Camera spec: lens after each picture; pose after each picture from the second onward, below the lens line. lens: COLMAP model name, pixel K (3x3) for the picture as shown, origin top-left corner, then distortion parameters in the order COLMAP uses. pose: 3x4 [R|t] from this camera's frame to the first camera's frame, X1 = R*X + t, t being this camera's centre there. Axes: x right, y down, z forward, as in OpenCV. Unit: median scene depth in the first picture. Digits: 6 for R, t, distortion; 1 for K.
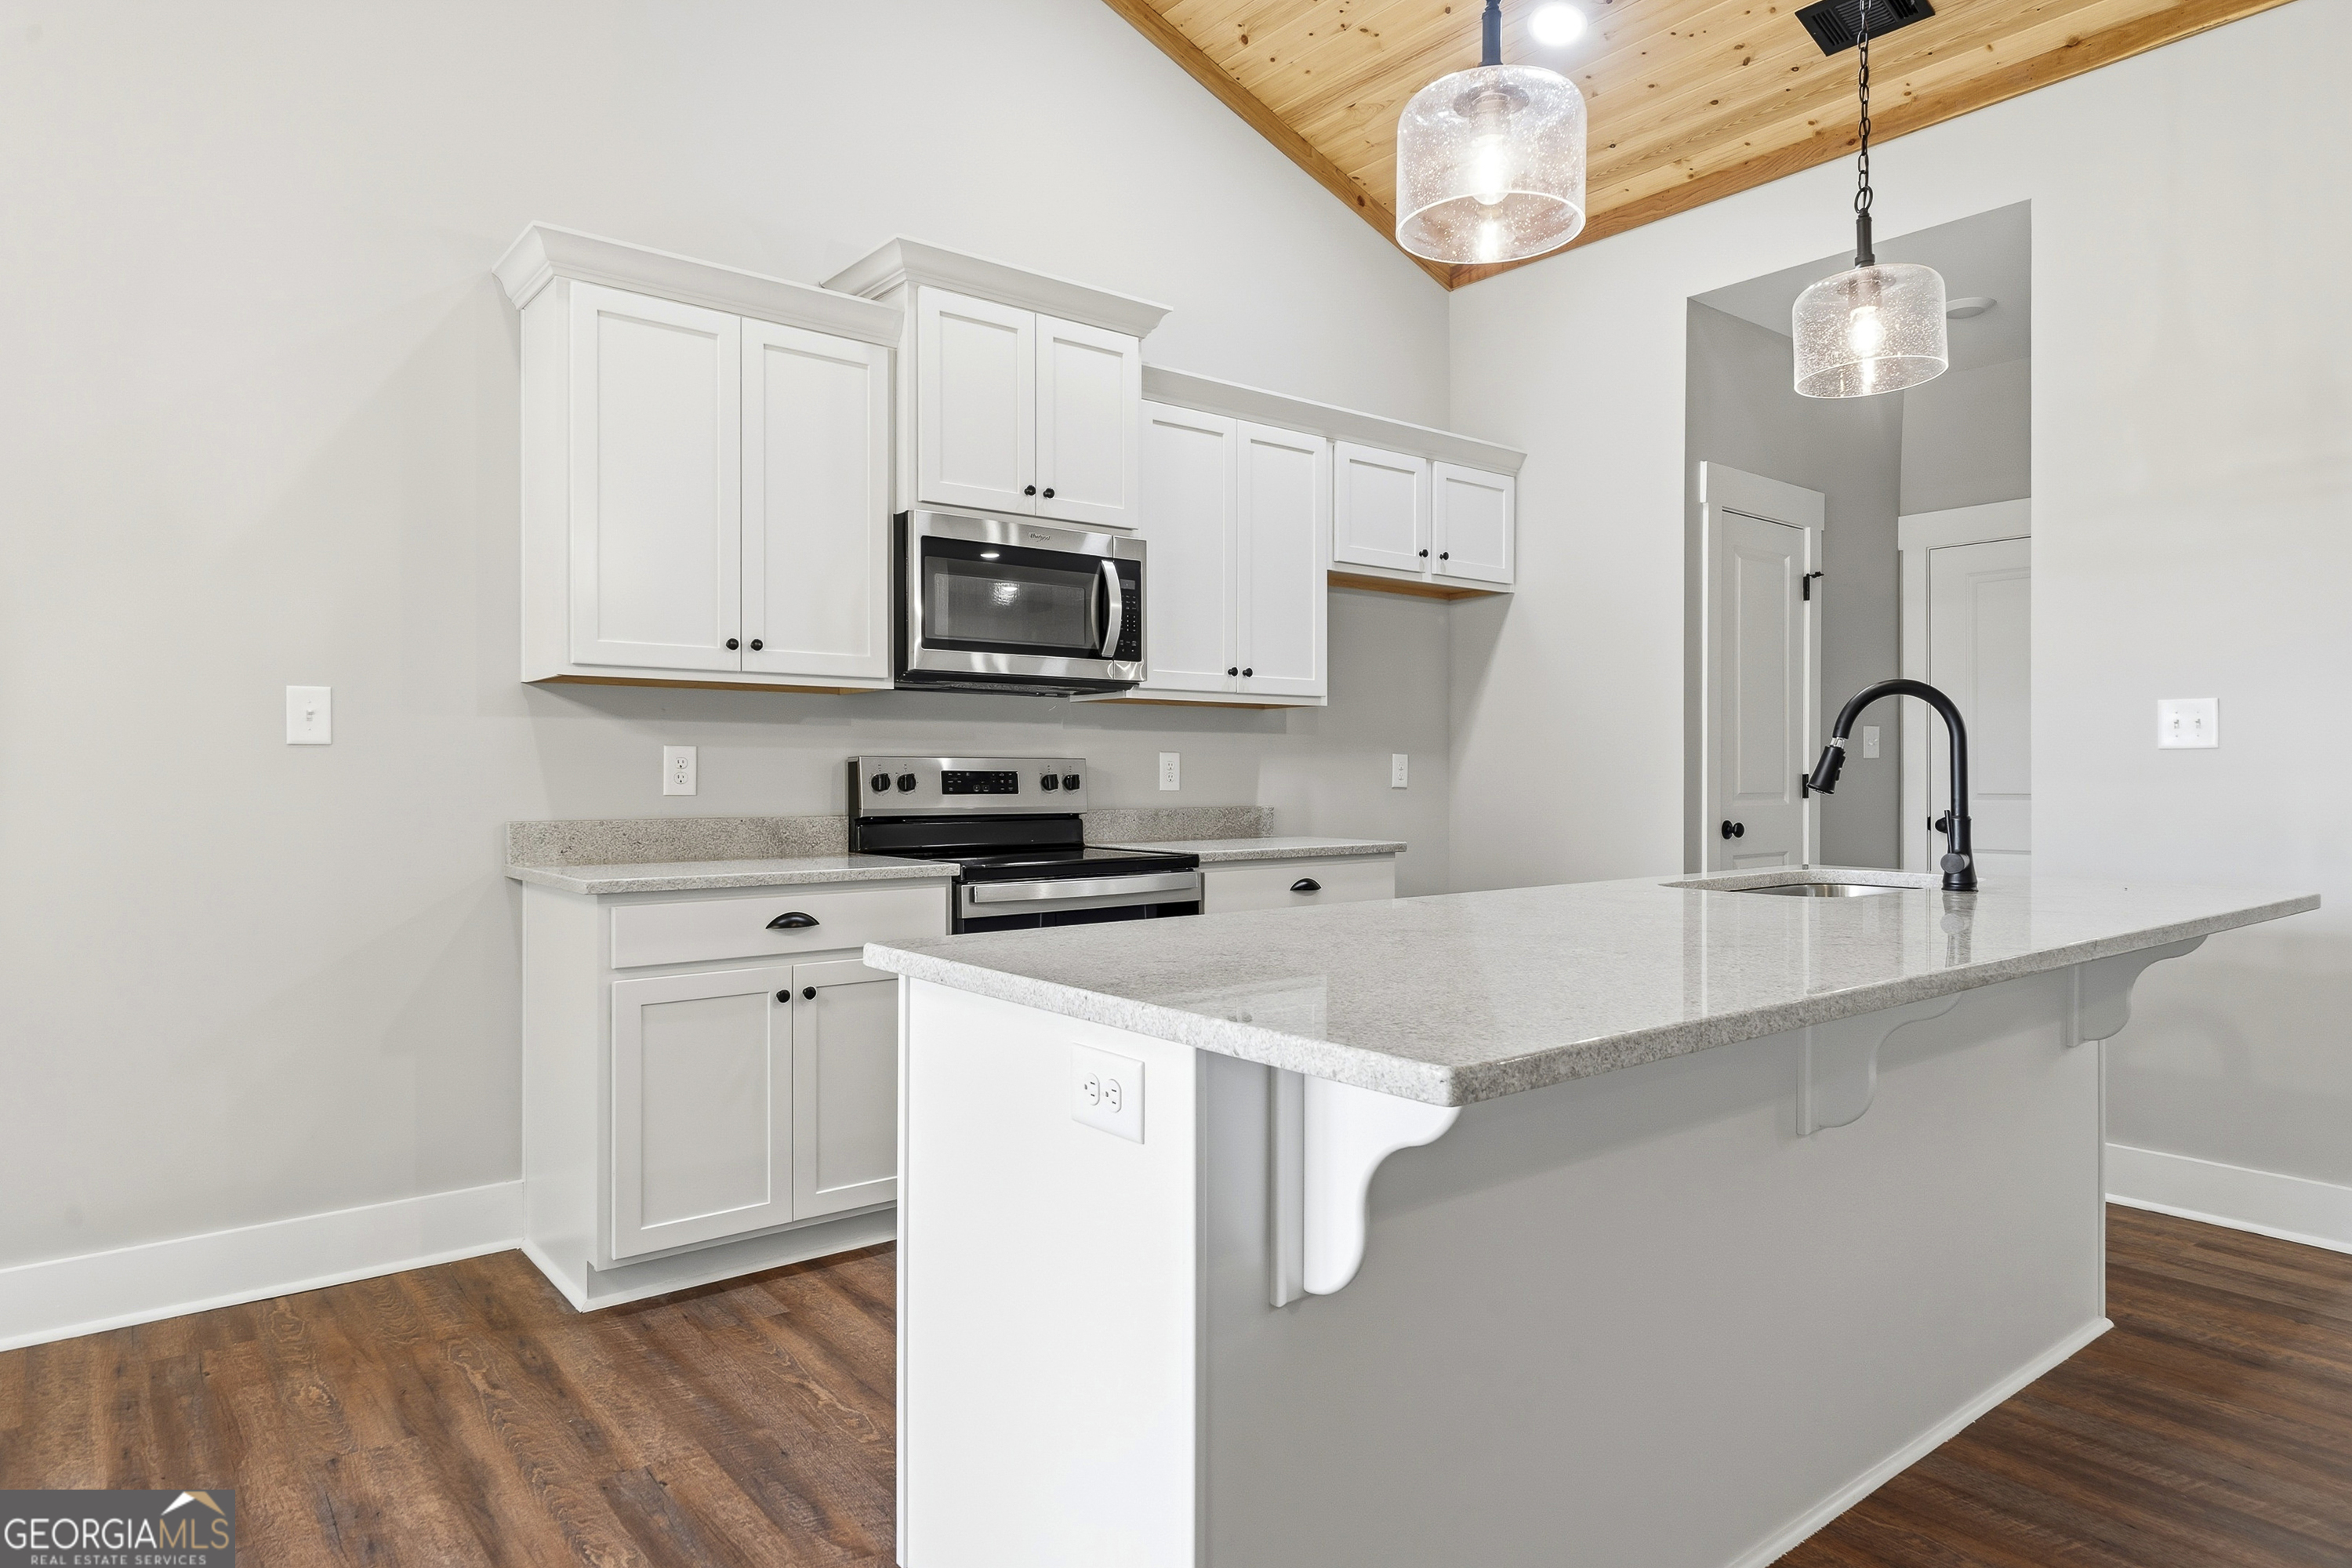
lens RADIAL K [[1371.0, 0, 1166.1], [0, 1371.0, 781.0], [0, 0, 1]] dist [-0.000772, 0.000360]
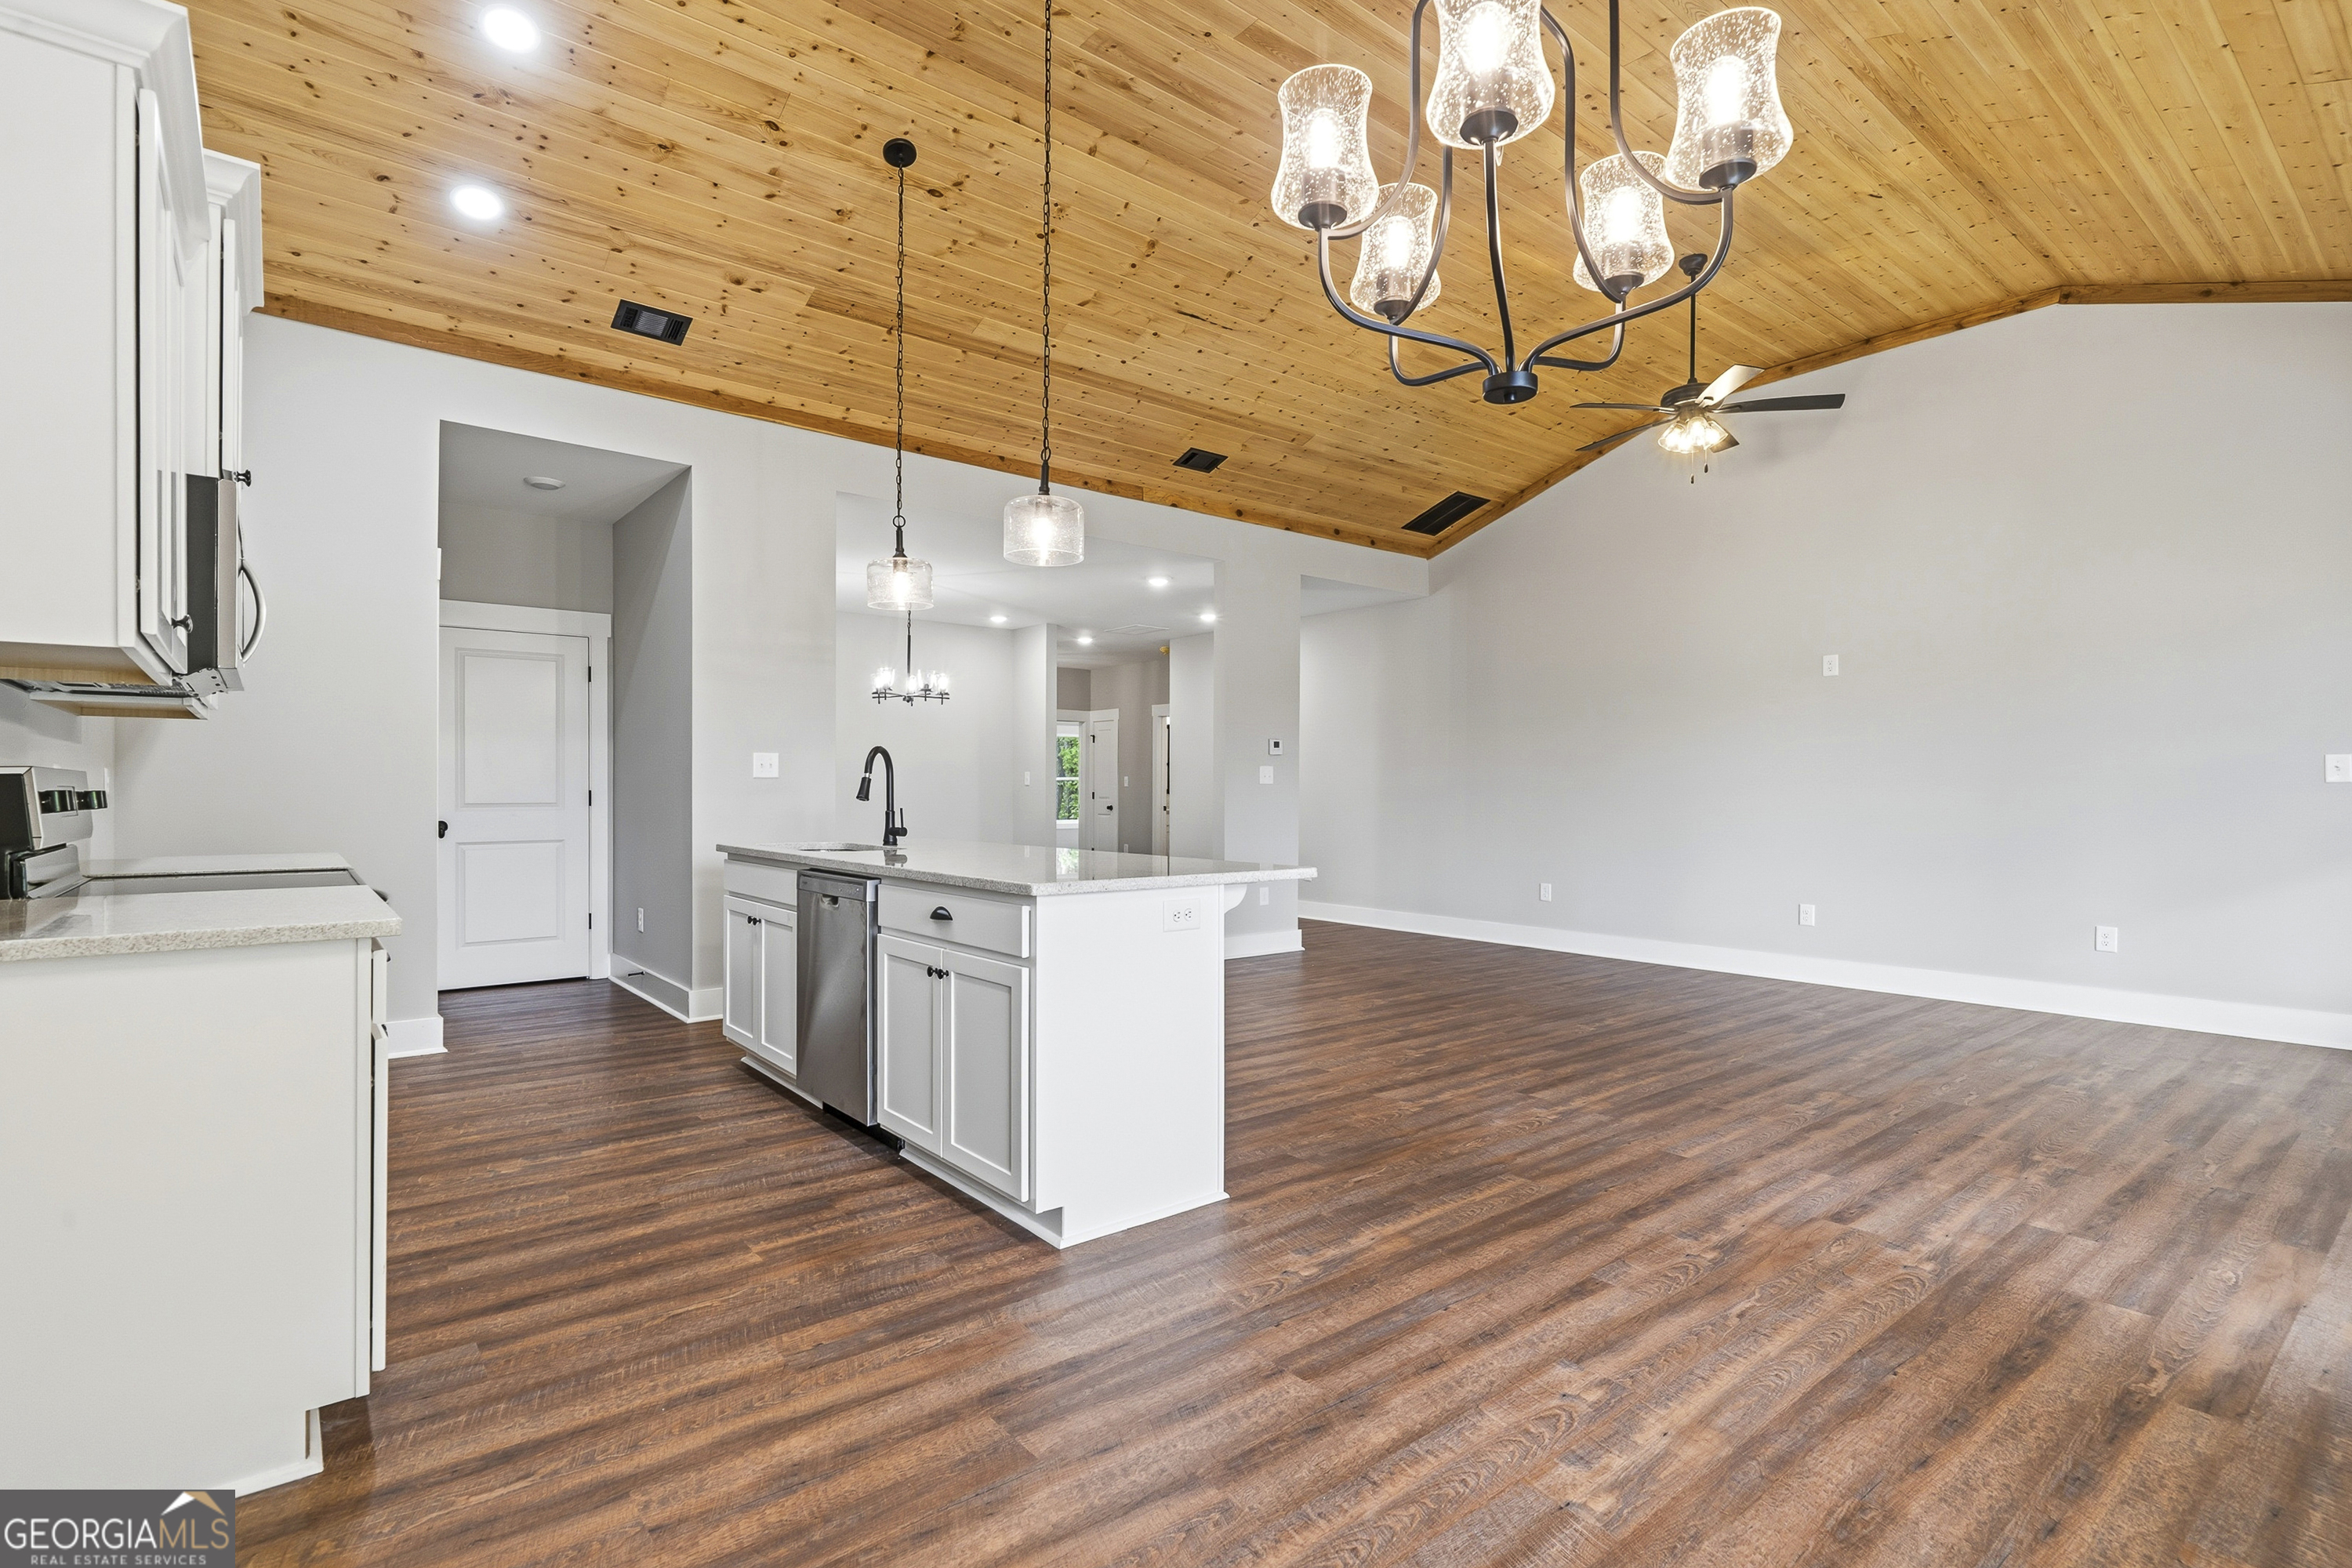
lens RADIAL K [[1113.3, 0, 1174.8], [0, 1113.3, 787.4], [0, 0, 1]] dist [-0.001167, -0.000172]
pose [[-0.006133, 0.002504, 0.999978, -0.809569], [0.002577, 0.999994, -0.002488, -0.003473], [-0.999978, 0.002561, -0.006139, 0.384727]]
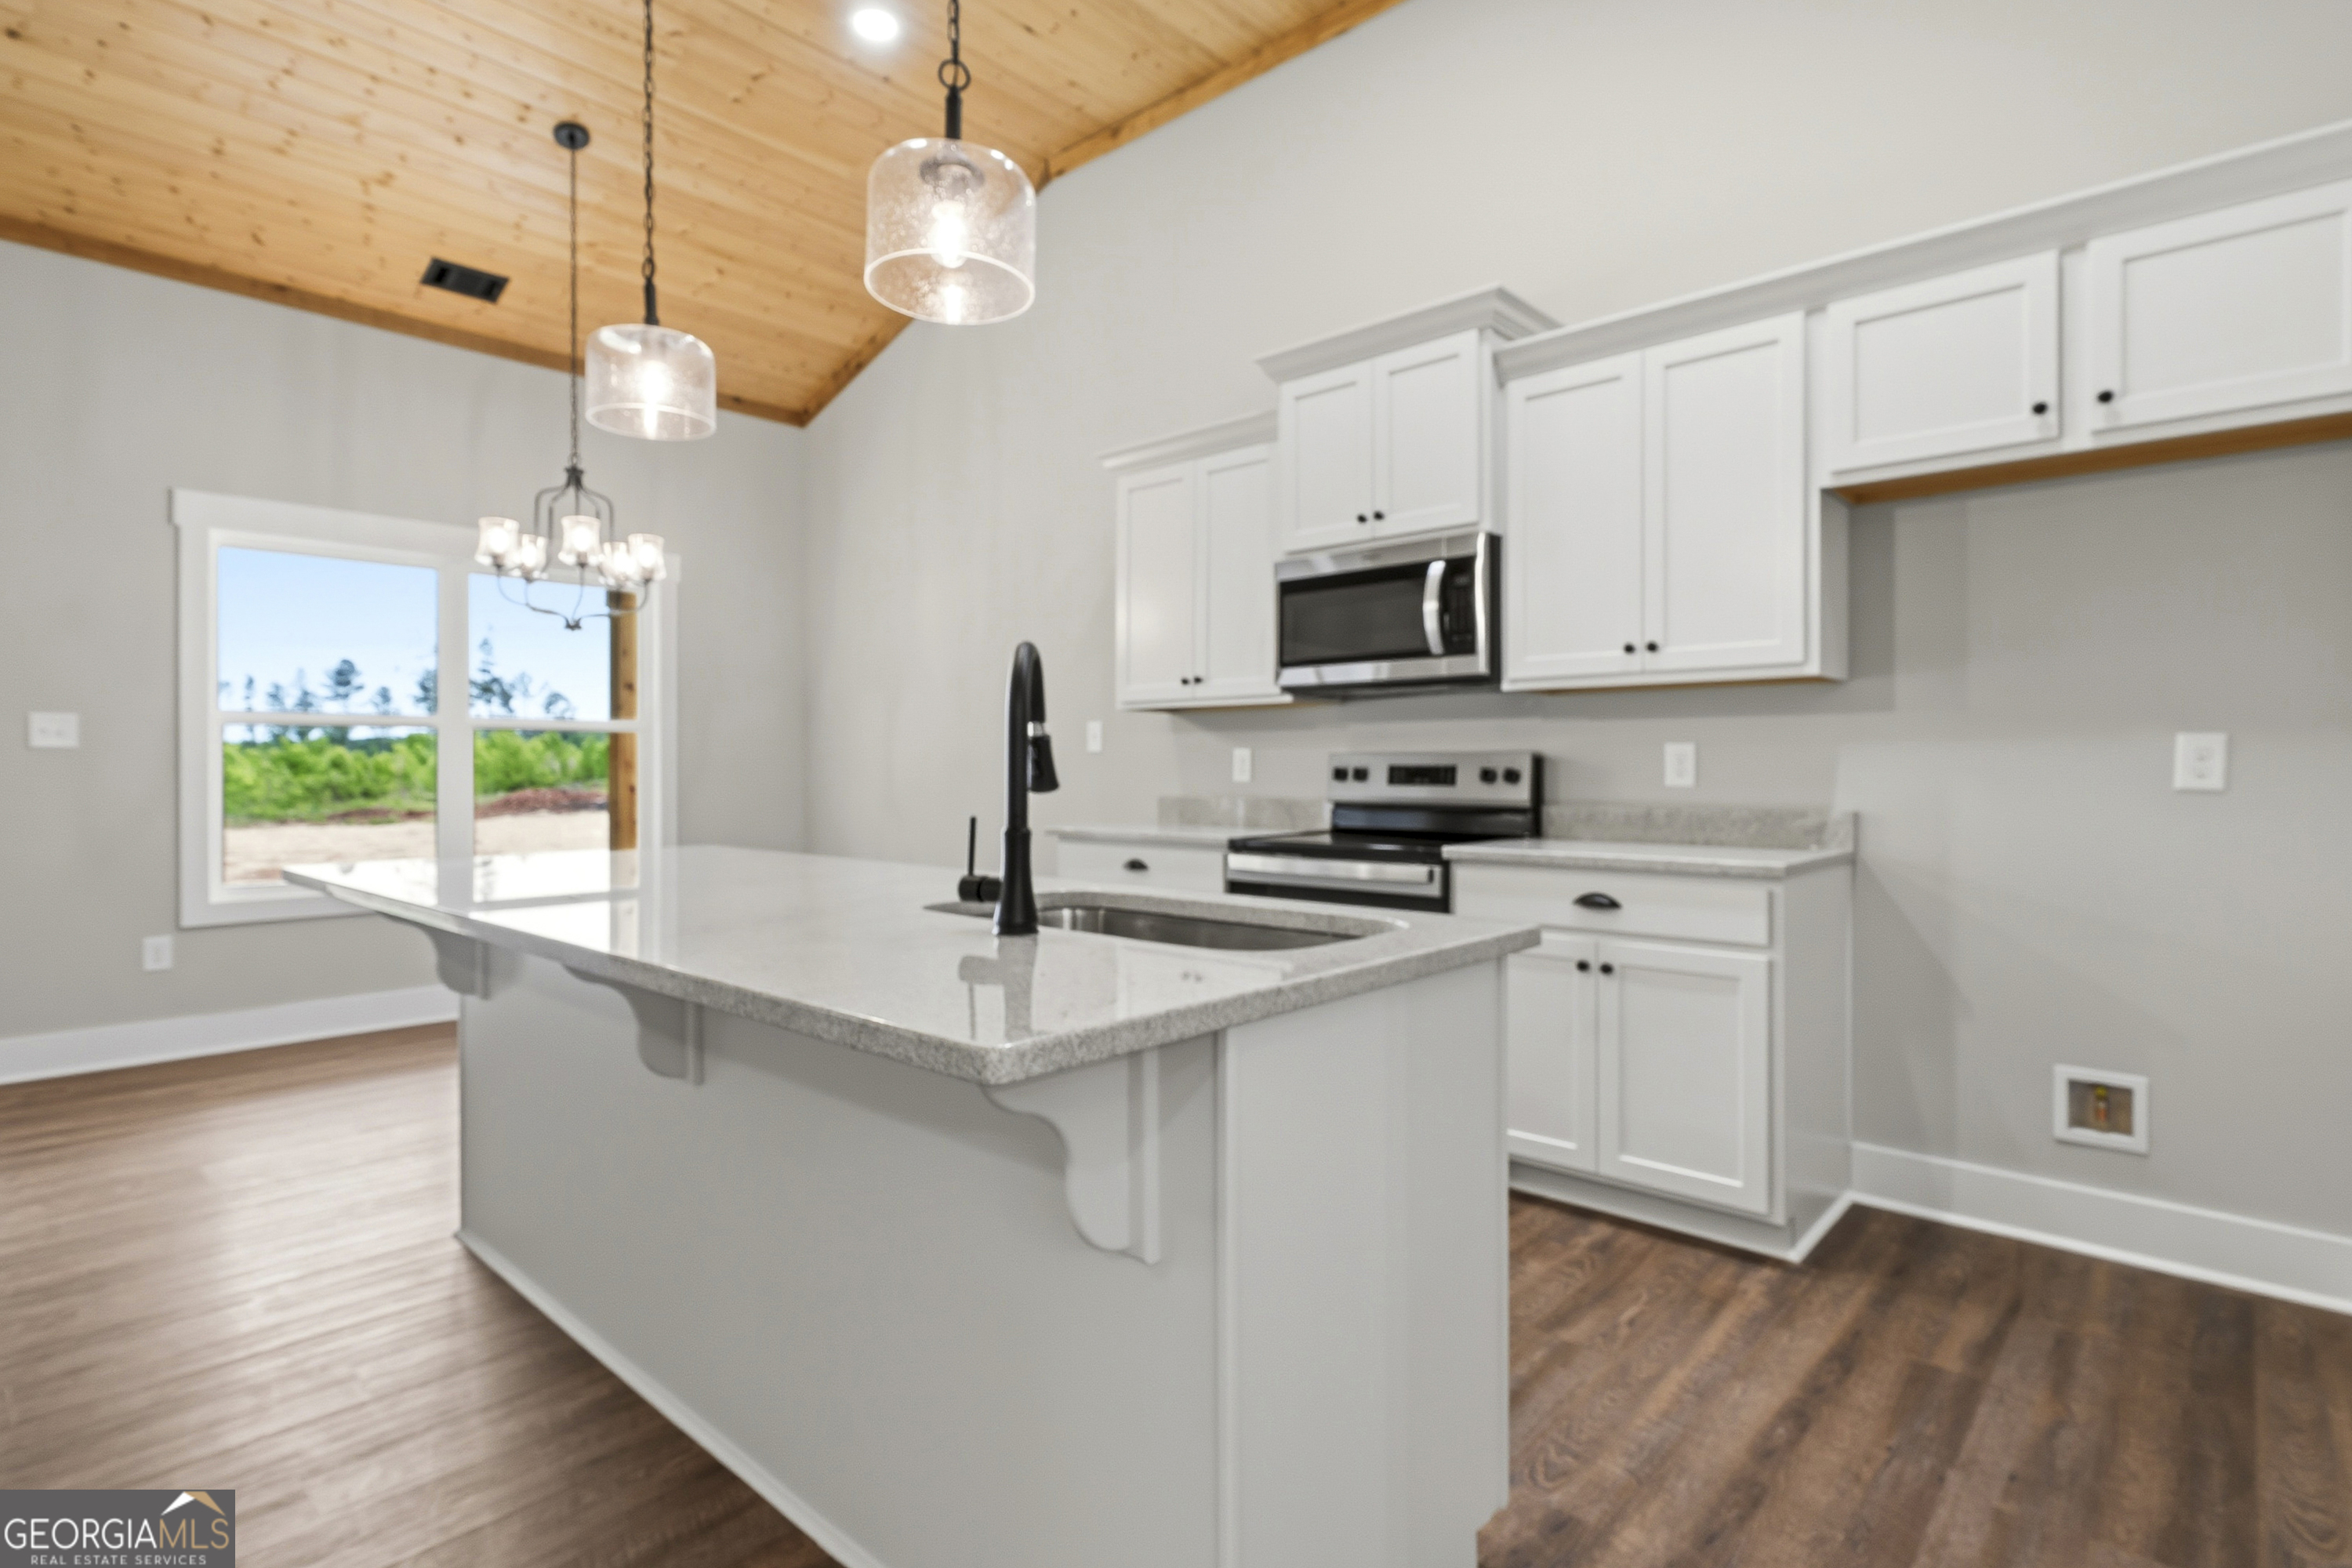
lens RADIAL K [[1163.4, 0, 1168.1], [0, 1163.4, 776.6], [0, 0, 1]] dist [0.001057, -0.000712]
pose [[0.153467, 0.008689, -0.988116, 0.812881], [-0.004427, 0.999957, 0.008106, -0.004586], [0.988144, 0.003130, 0.153499, 0.674985]]
